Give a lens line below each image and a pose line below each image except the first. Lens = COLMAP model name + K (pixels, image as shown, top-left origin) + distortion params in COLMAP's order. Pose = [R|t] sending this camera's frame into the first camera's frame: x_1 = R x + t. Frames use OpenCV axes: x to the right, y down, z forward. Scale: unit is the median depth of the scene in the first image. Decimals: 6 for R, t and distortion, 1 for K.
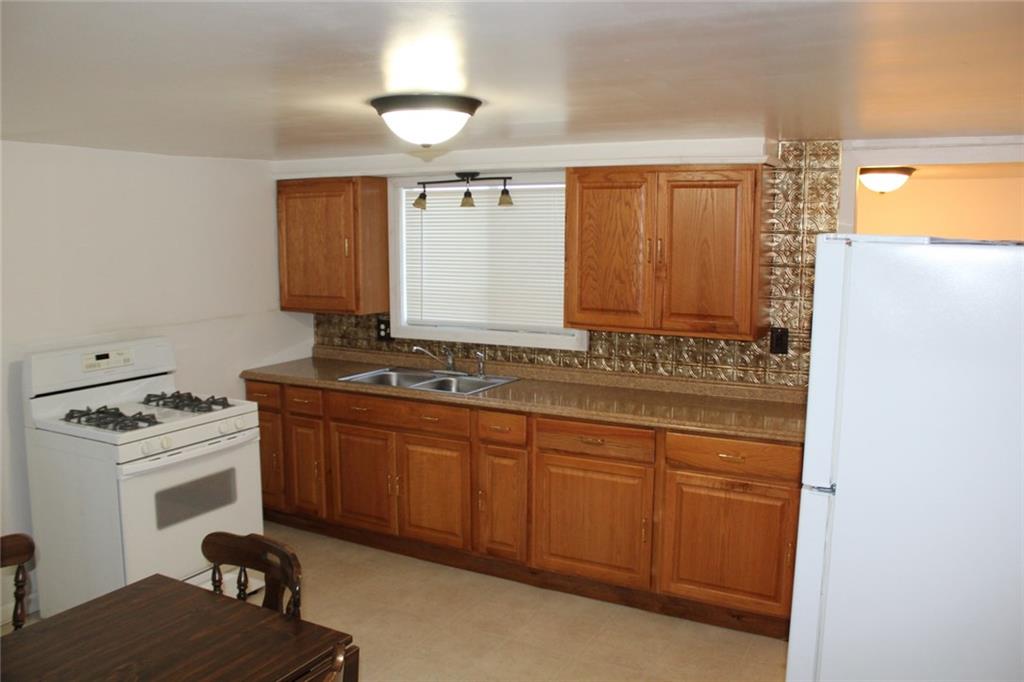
lens RADIAL K [[863.5, 0, 515.5], [0, 863.5, 342.1], [0, 0, 1]] dist [-0.069935, 0.007695]
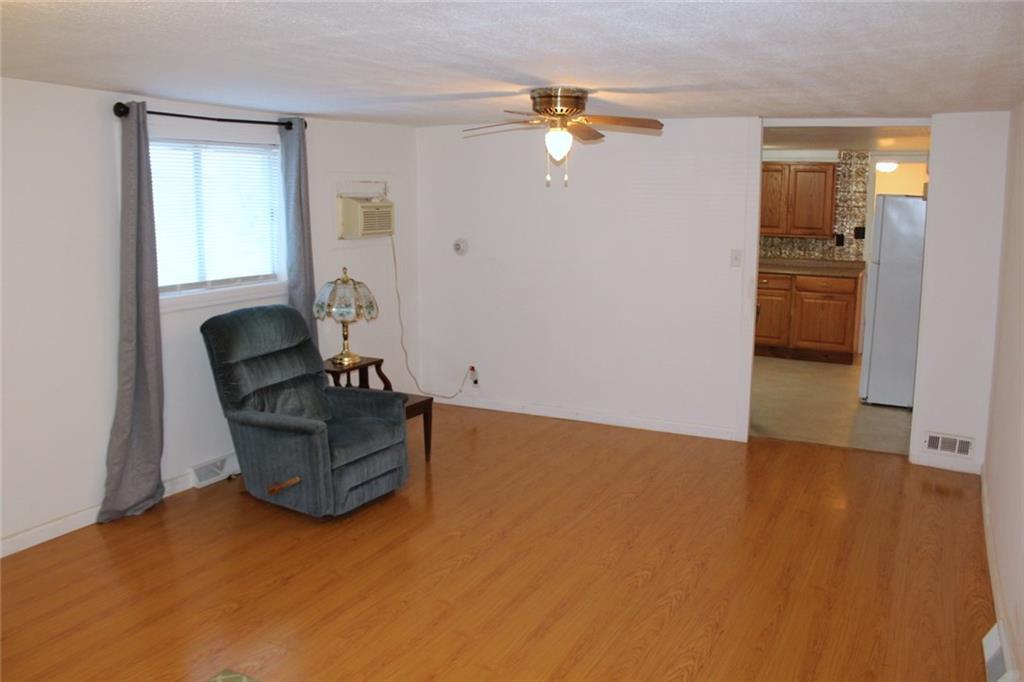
lens RADIAL K [[863.5, 0, 509.5], [0, 863.5, 336.9], [0, 0, 1]] dist [-0.069935, 0.007695]
pose [[0.999709, -0.005541, 0.023485, -0.648699], [0.004557, 0.999118, 0.041746, 0.164155], [-0.023696, -0.041627, 0.998852, -1.297248]]
